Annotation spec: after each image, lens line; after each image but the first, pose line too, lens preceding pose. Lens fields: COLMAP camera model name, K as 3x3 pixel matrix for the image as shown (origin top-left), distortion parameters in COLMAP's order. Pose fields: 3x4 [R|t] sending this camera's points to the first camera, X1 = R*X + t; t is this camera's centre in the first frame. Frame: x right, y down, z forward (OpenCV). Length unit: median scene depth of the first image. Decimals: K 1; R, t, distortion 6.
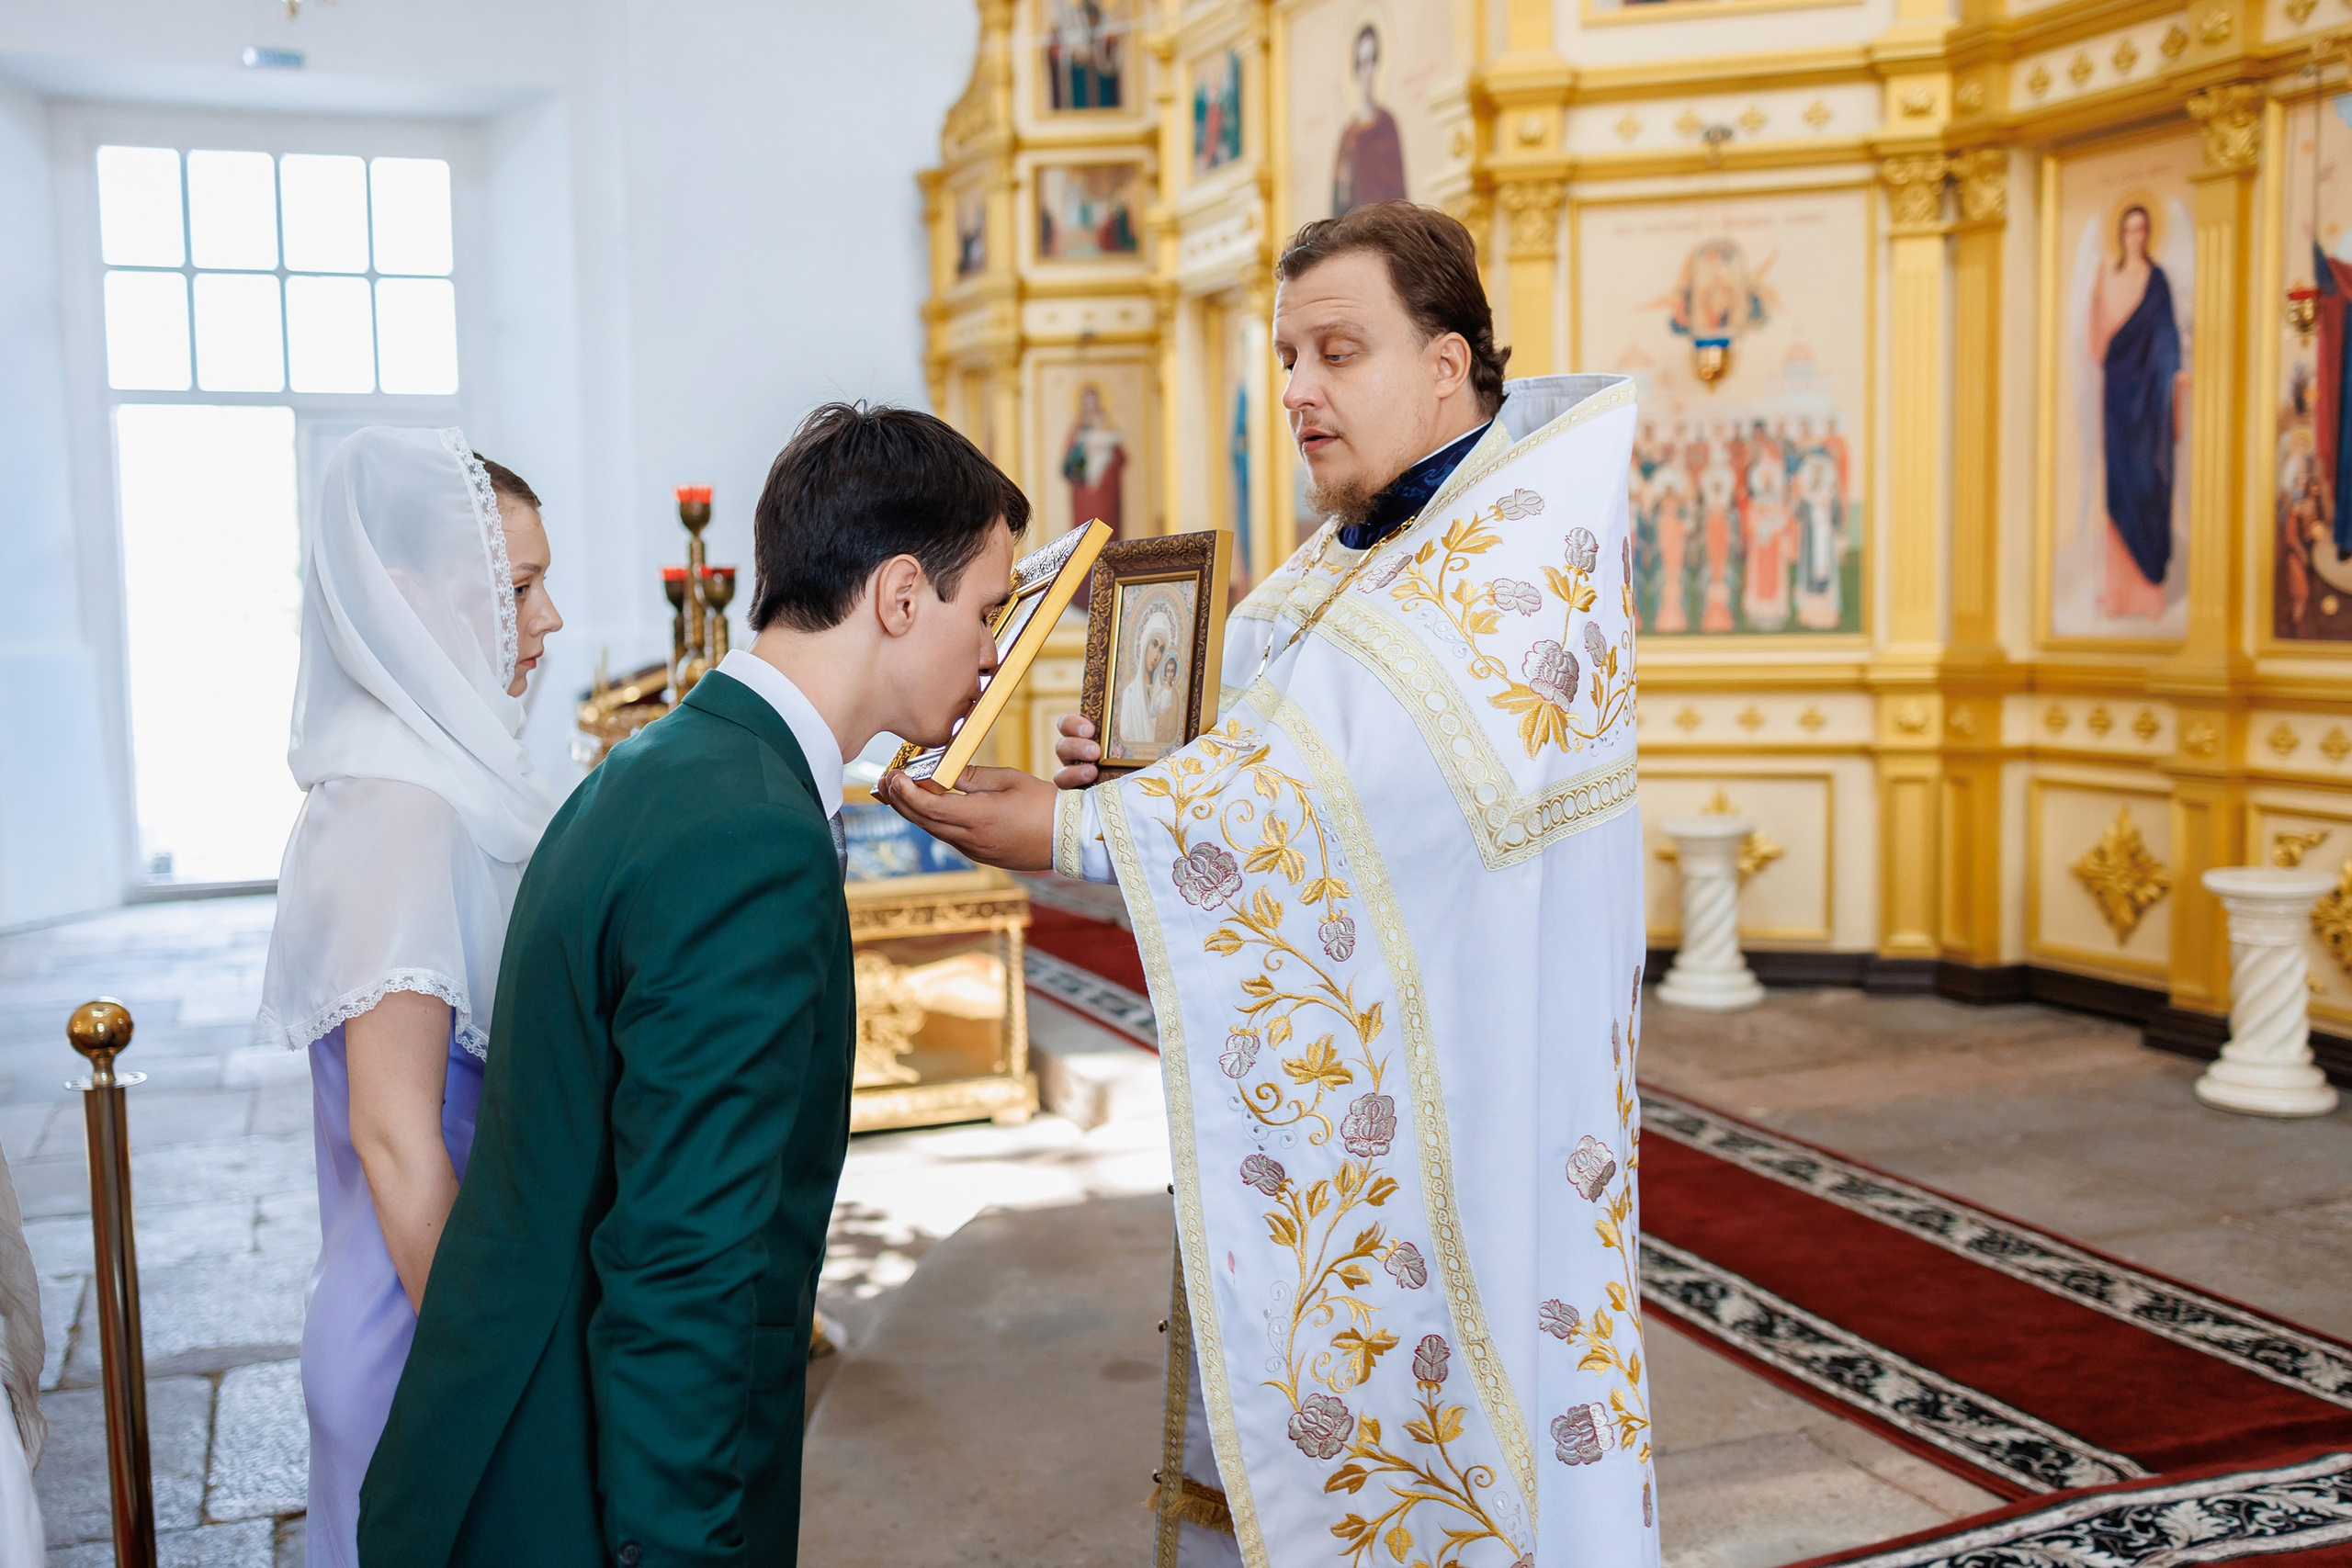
lens RADIAL K [[2394.4, 0, 1164.8], [0, 2394.4, 788.0], [0, 0, 1]] dist [0.039251, 0.000000]
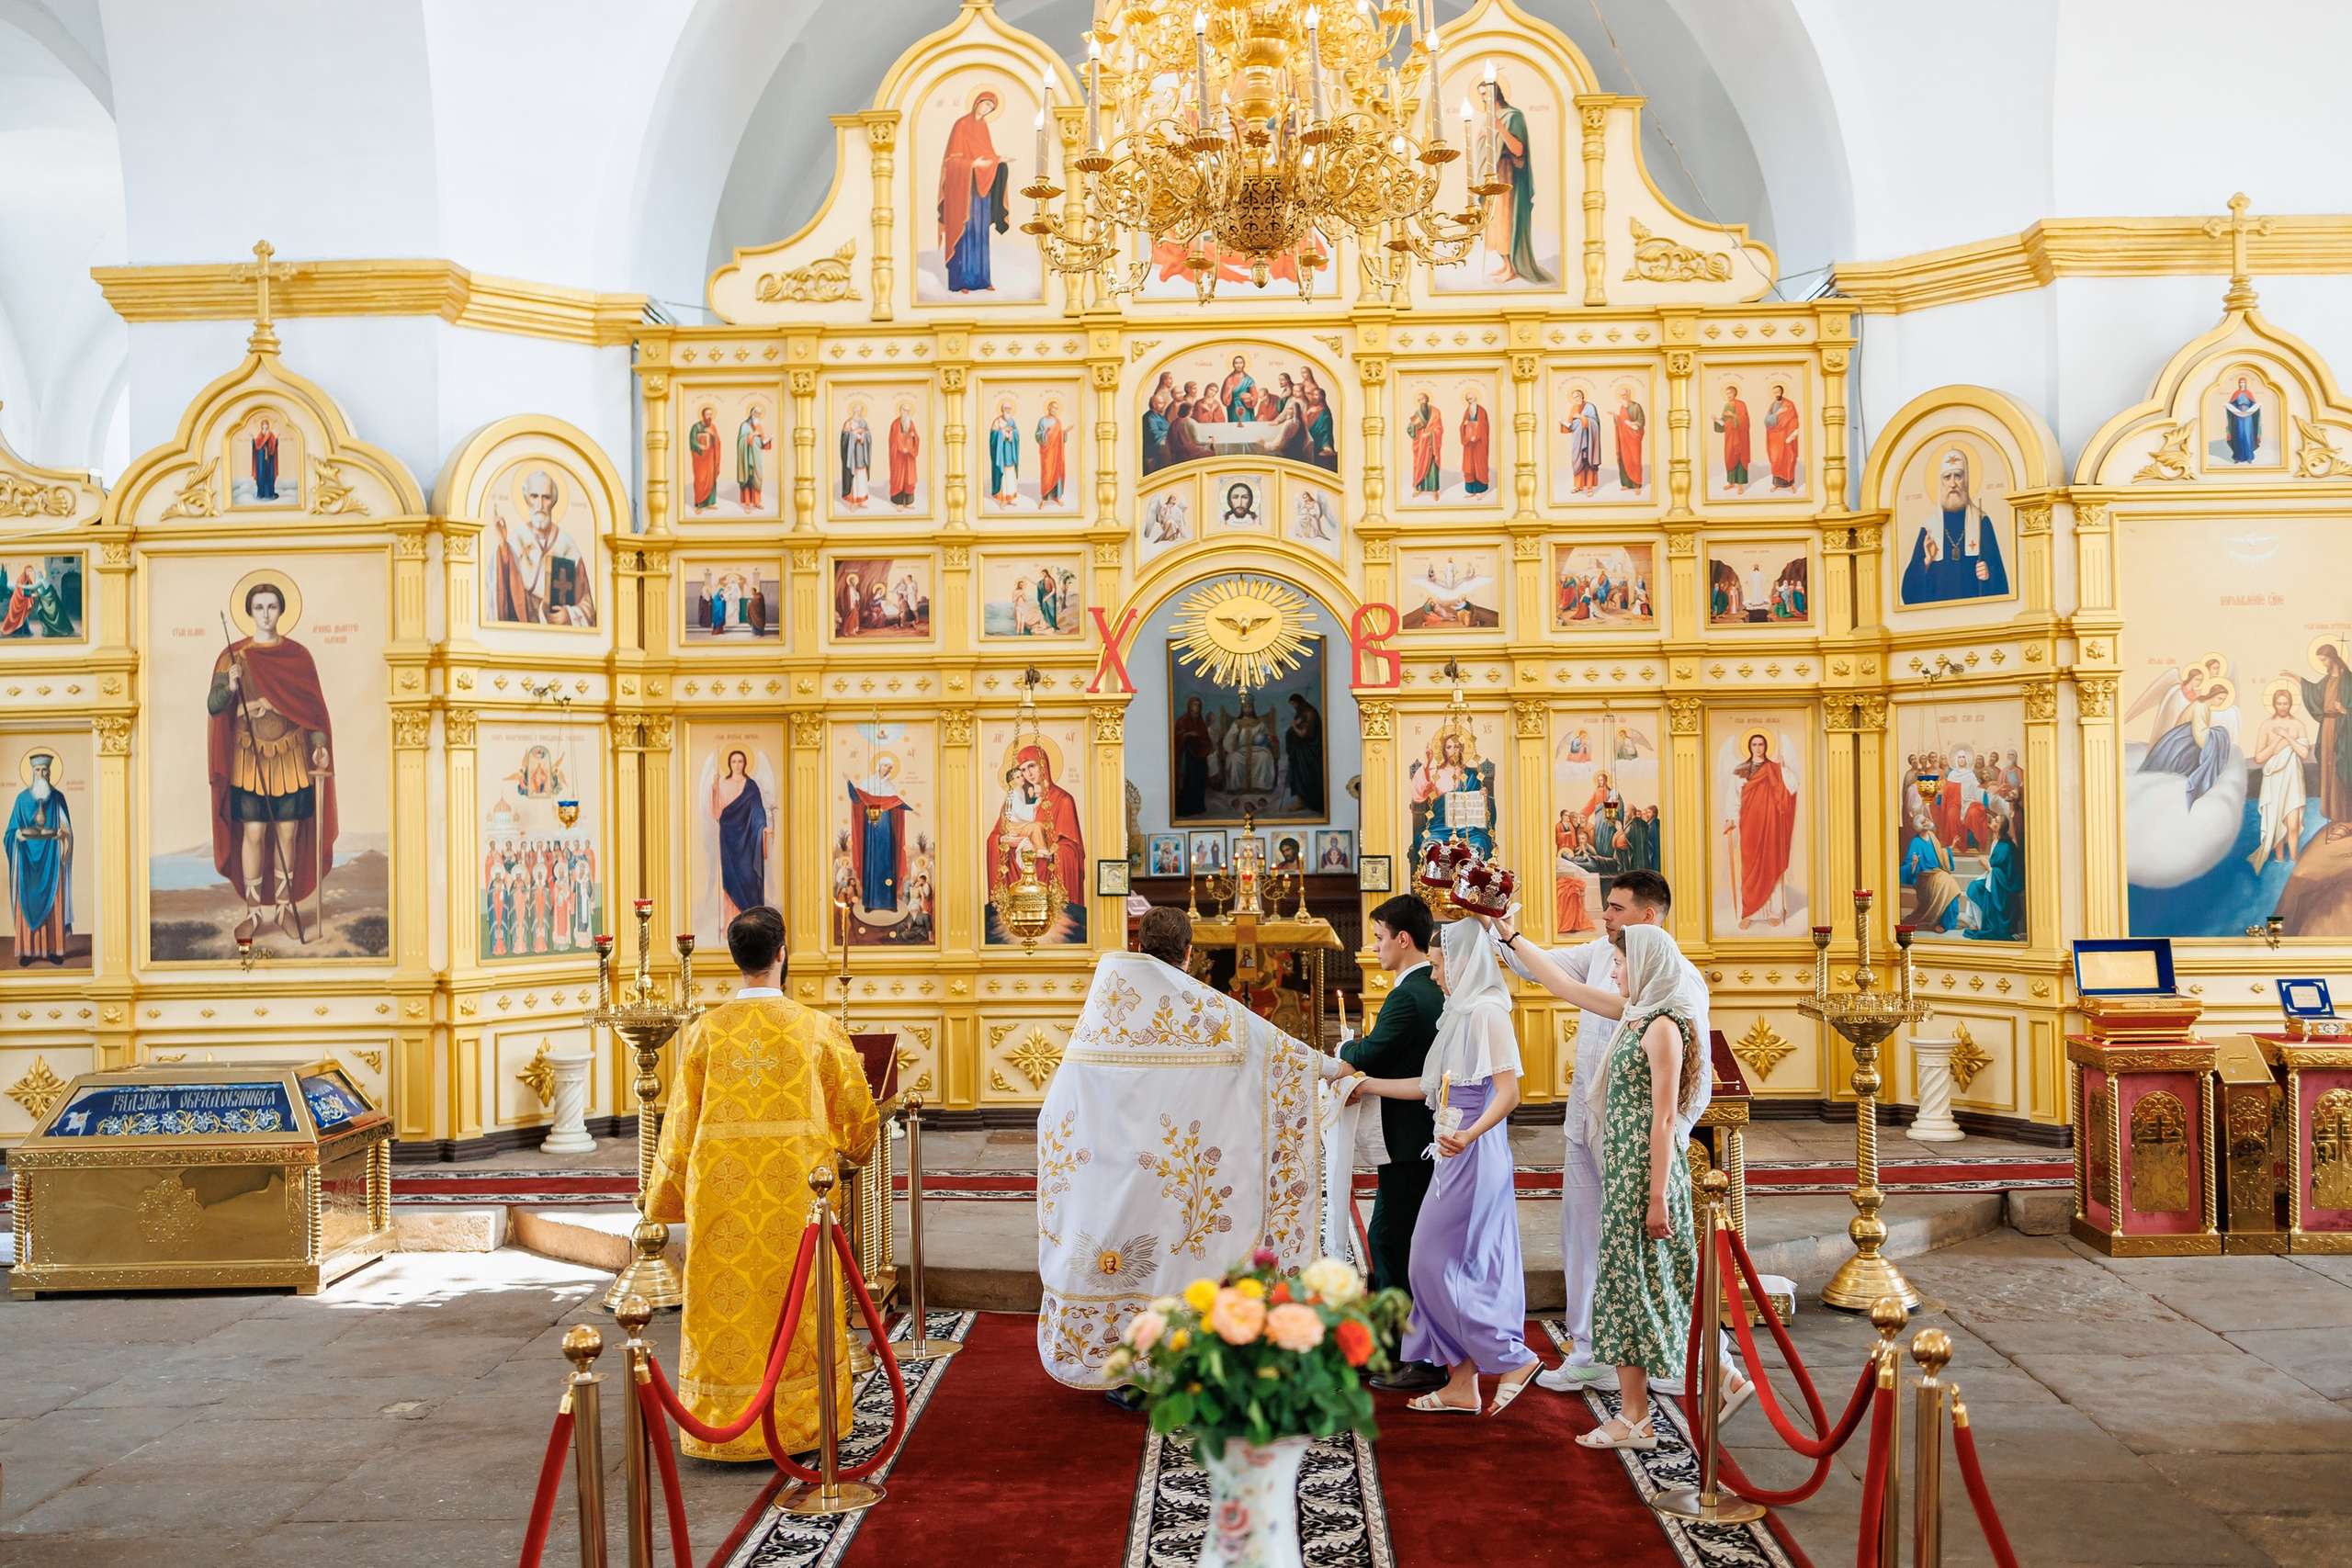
lens RADIAL K [[2394.4, 0, 1157.2], [0, 2394.4, 805.7], [0, 0, 1]] dist [0.039251, 0.000000]
pose [[0.400364, 0.018864, 0.916162, -1.300995], [0.089973, 0.994148, -0.059788, -0.024969], [-0.911928, 0.106367, 0.396324, -0.183947]]
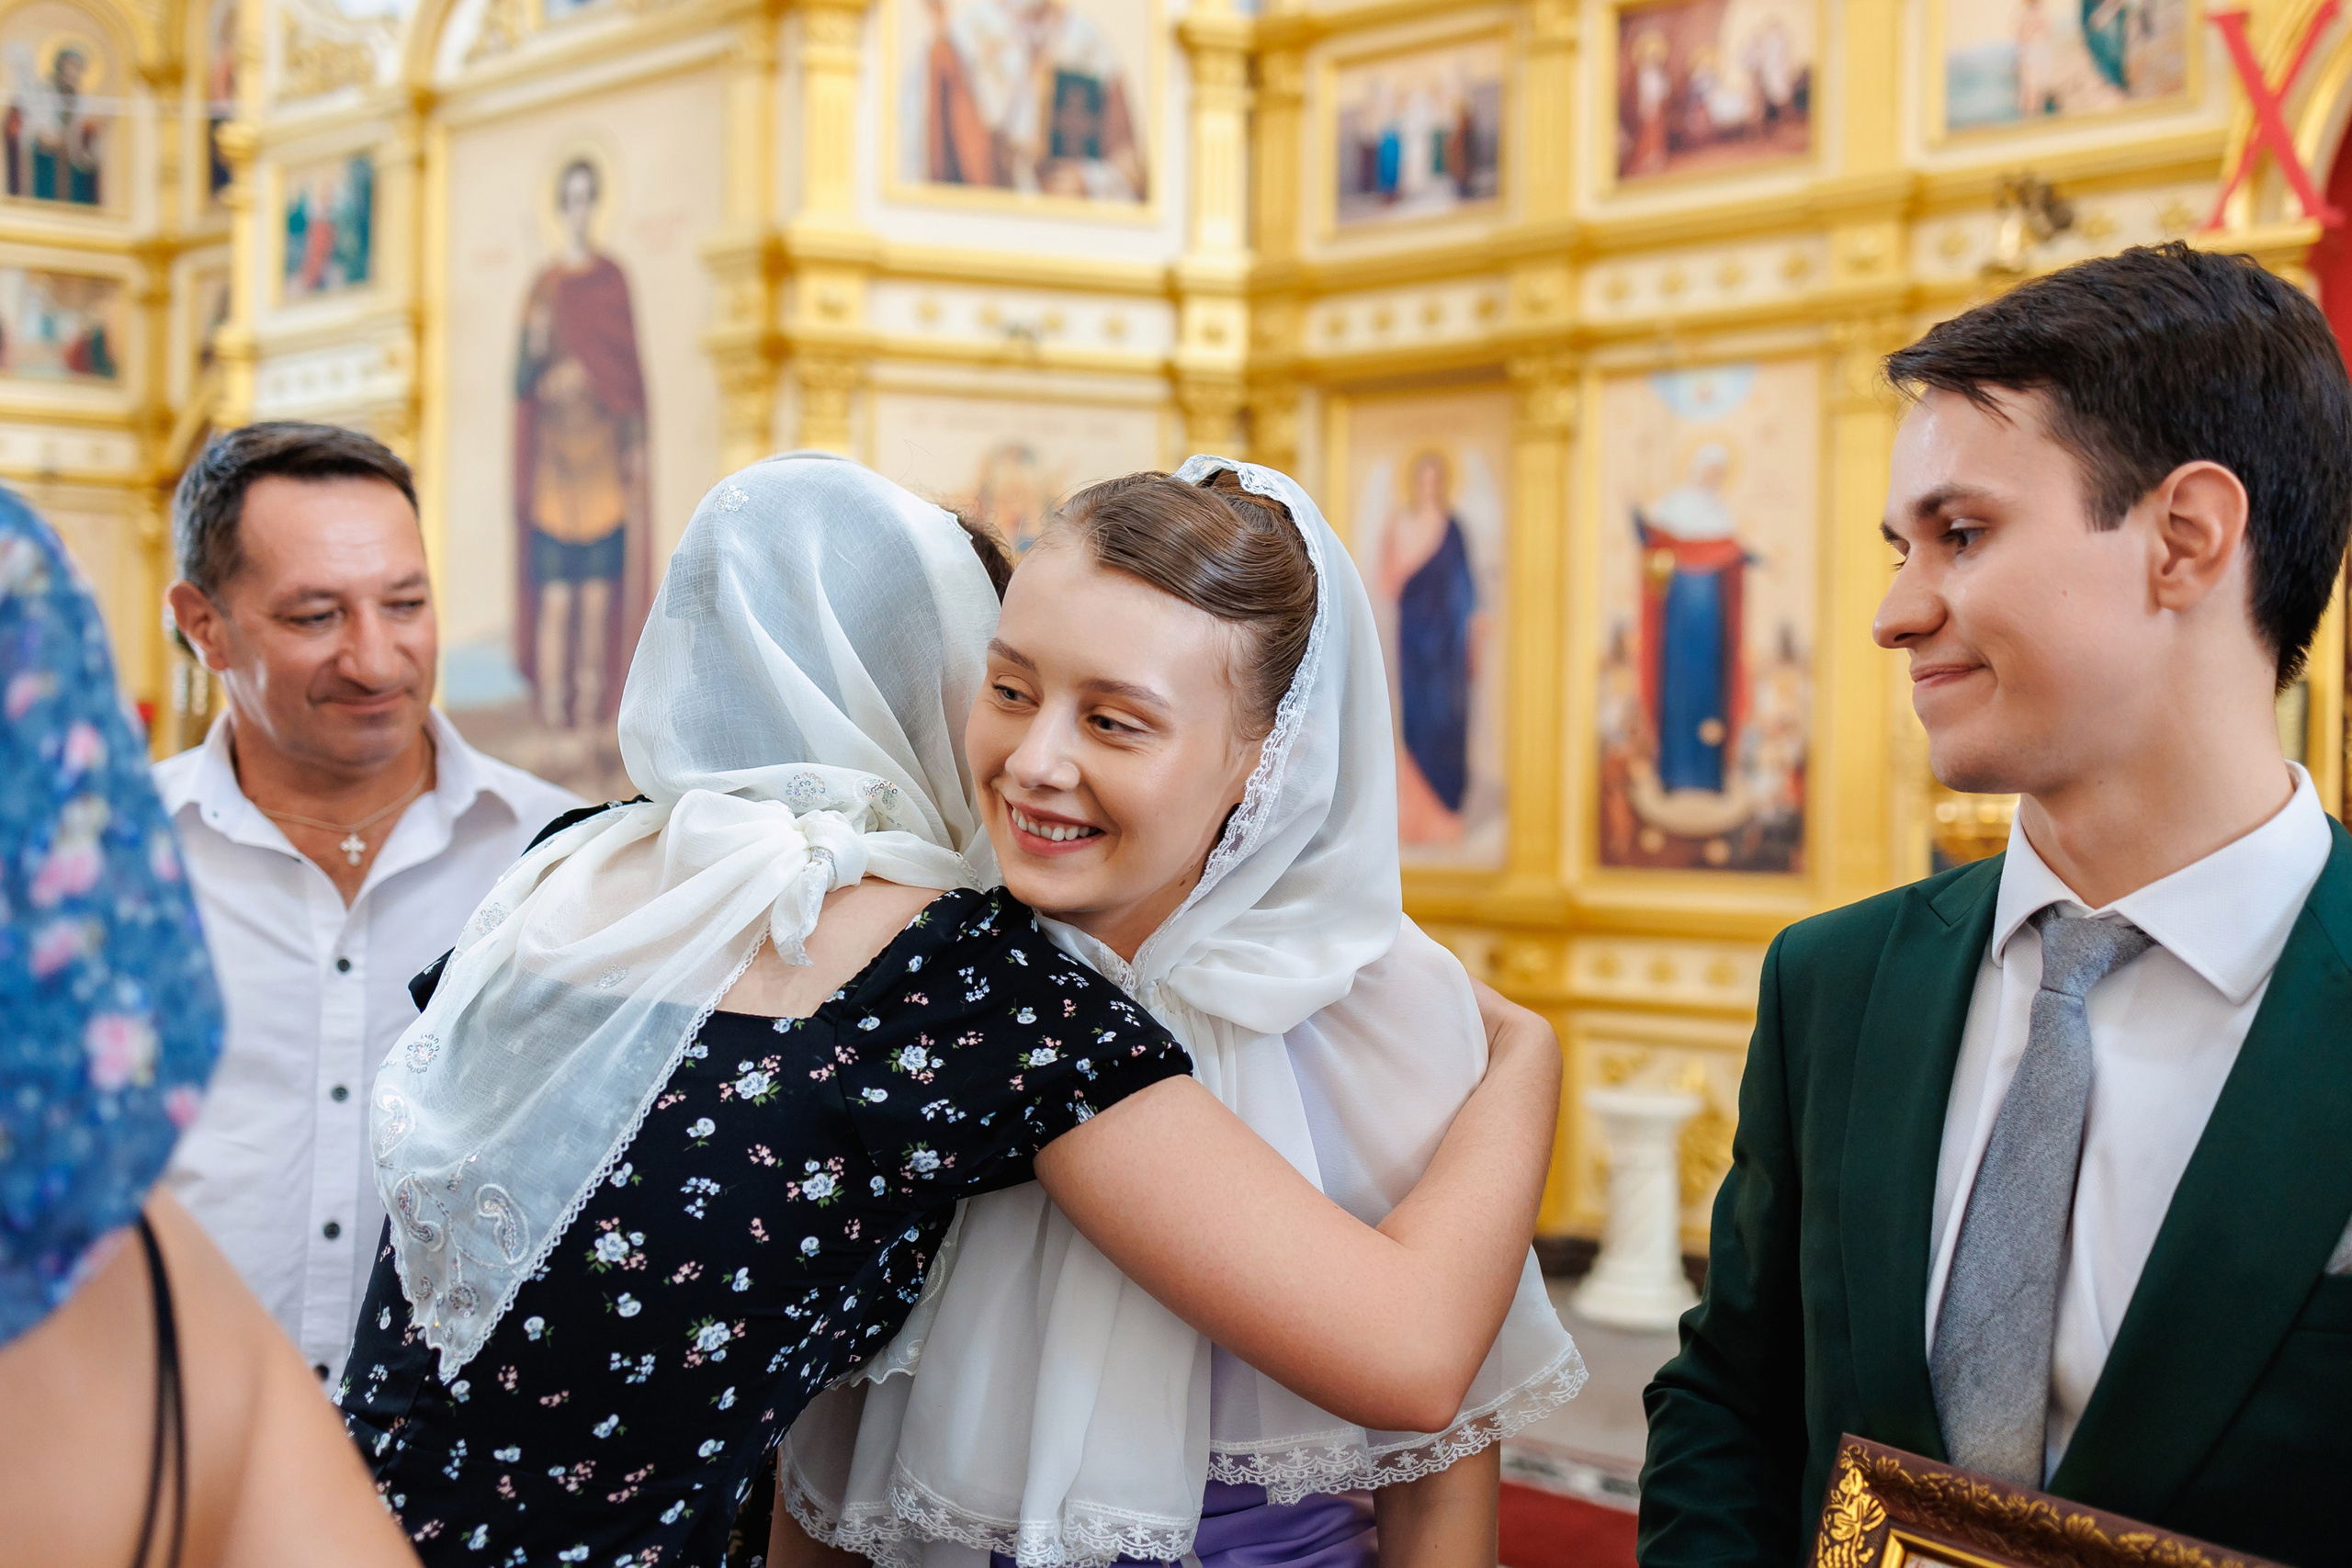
lens RADIAL K [[2394.4, 0, 1180.6], [0, 2394.4, 766.2], [0, 0, 1]] dist [0.039251, 0.000000]
pose [[0.849166, 0.046519, 0.526073, -0.209295], [0.009625, 0.994584, -0.103485, -0.000084], [-0.528038, 0.092939, 0.844120, 0.173589]]
